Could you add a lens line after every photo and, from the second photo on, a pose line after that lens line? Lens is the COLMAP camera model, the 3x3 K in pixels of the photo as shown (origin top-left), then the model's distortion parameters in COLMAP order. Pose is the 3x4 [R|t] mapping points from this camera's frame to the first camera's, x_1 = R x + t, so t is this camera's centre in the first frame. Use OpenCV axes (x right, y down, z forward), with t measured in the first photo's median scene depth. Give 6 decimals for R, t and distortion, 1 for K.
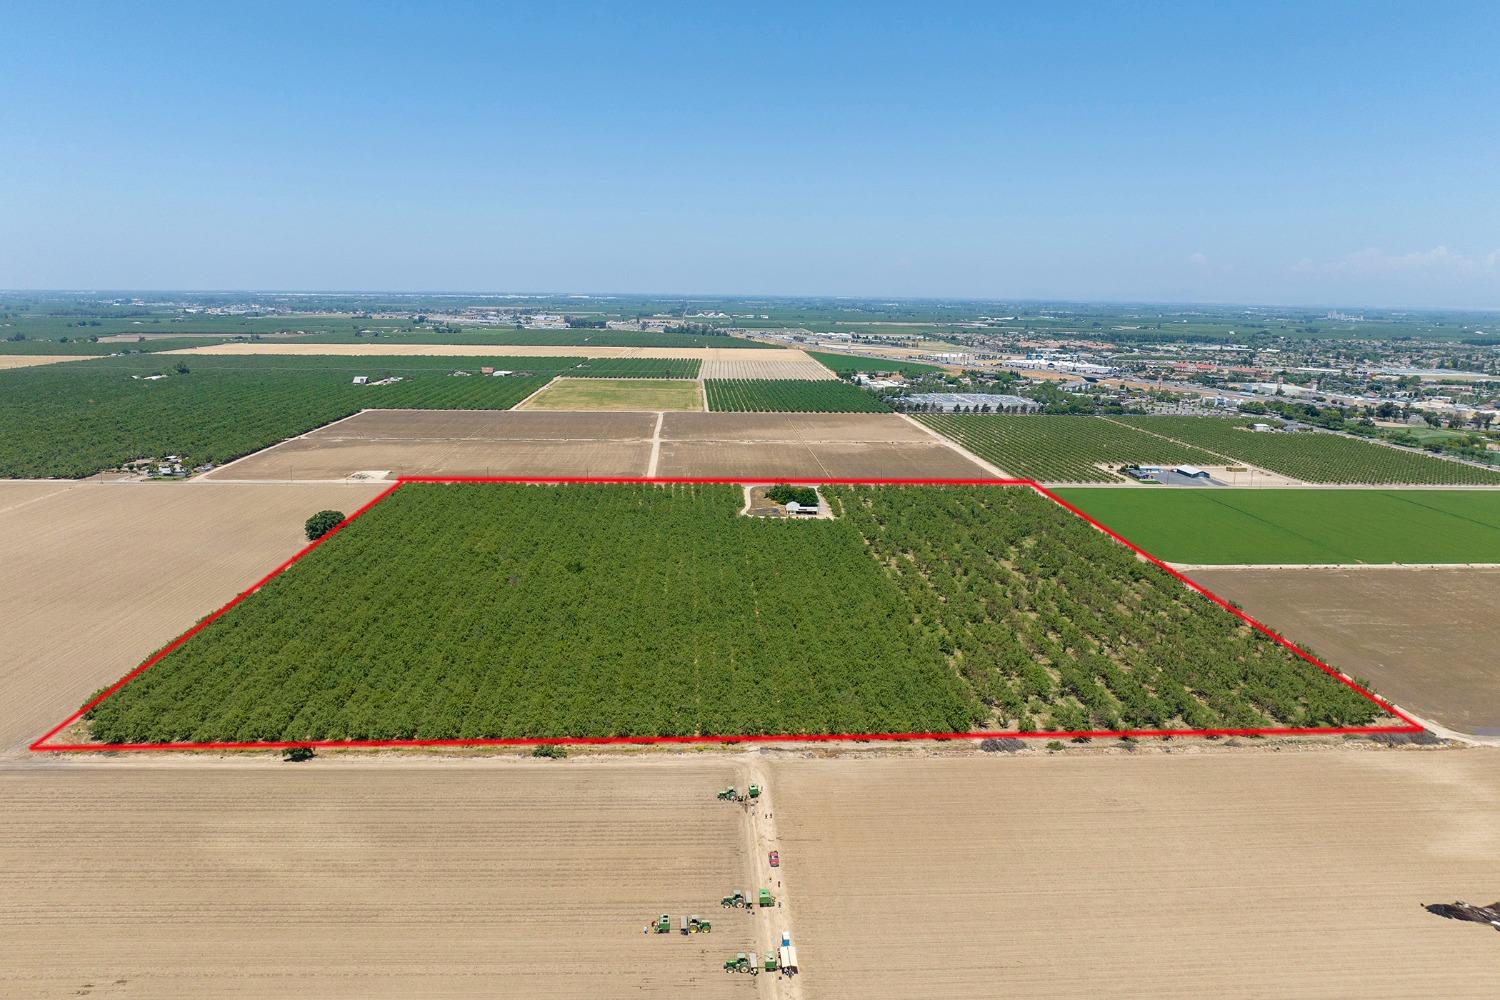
lens RADIAL K [[1063.6, 0, 728.1], [0, 1063.6, 499.9], [0, 0, 1]] dist [-0.018534, -0.000497]
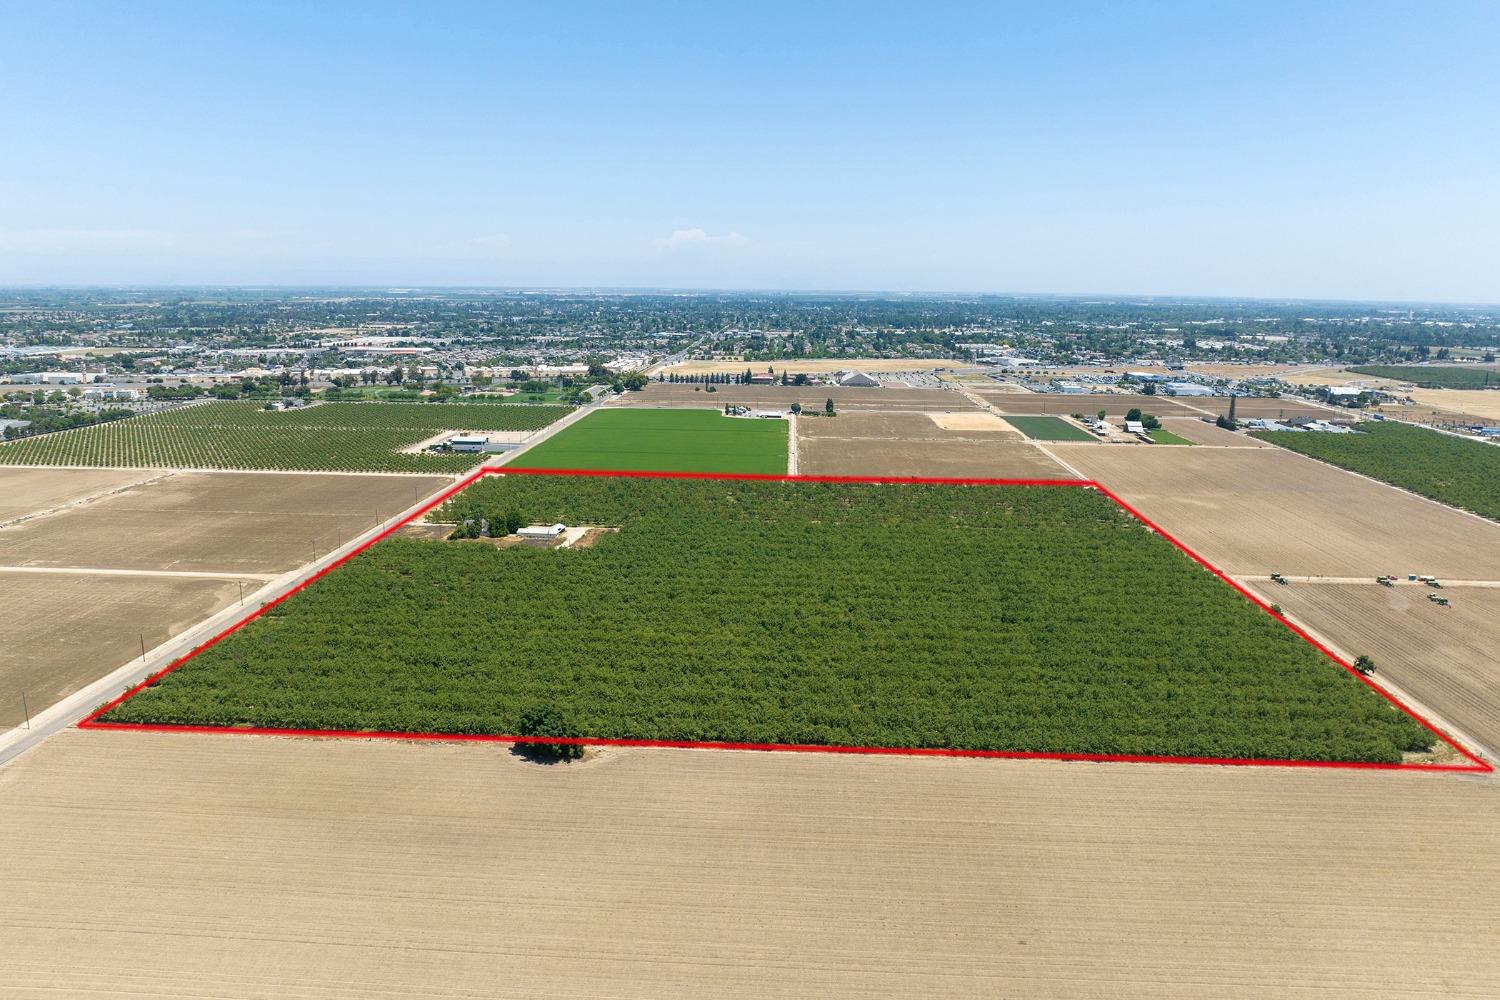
lens RADIAL K [[1031.3, 0, 745.4], [0, 1031.3, 545.1], [0, 0, 1]] dist [-0.029547, -0.000567]
pose [[0.100140, -0.258834, 0.960717, -1.047873], [0.181691, 0.954092, 0.238111, -0.218382], [-0.978243, 0.150709, 0.142571, 0.986339]]
